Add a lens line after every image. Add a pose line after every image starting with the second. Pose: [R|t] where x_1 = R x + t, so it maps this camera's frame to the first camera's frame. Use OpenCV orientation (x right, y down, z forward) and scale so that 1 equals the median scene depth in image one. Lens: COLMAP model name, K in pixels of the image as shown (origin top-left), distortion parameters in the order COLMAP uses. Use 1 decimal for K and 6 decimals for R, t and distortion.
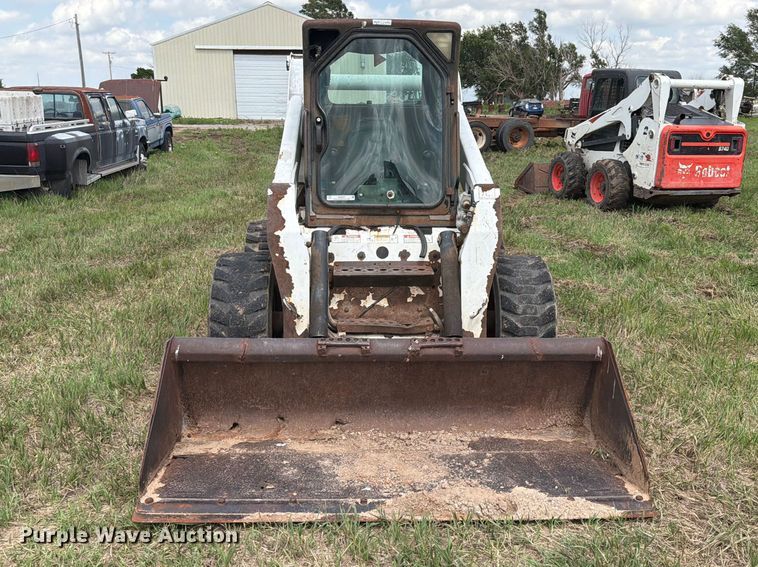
lens RADIAL K [[726.5, 0, 379.1], [0, 726.5, 296.4], [0, 0, 1]] dist [0.040262, 0.003487]
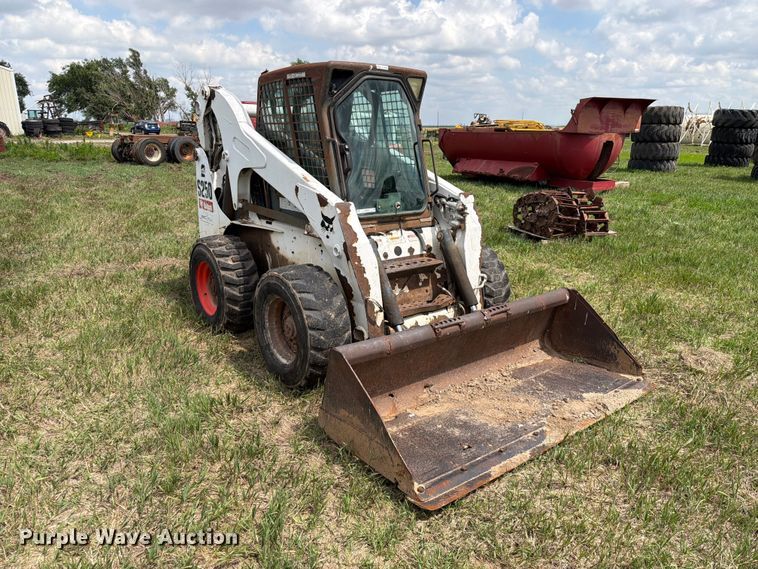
lens RADIAL K [[524.2, 0, 382.1], [0, 524.2, 295.8], [0, 0, 1]] dist [0.003408, -0.008591]
pose [[0.825613, -0.165471, 0.539427, -0.549170], [0.134309, 0.986185, 0.096952, -0.078374], [-0.548018, -0.007595, 0.836432, 0.251586]]
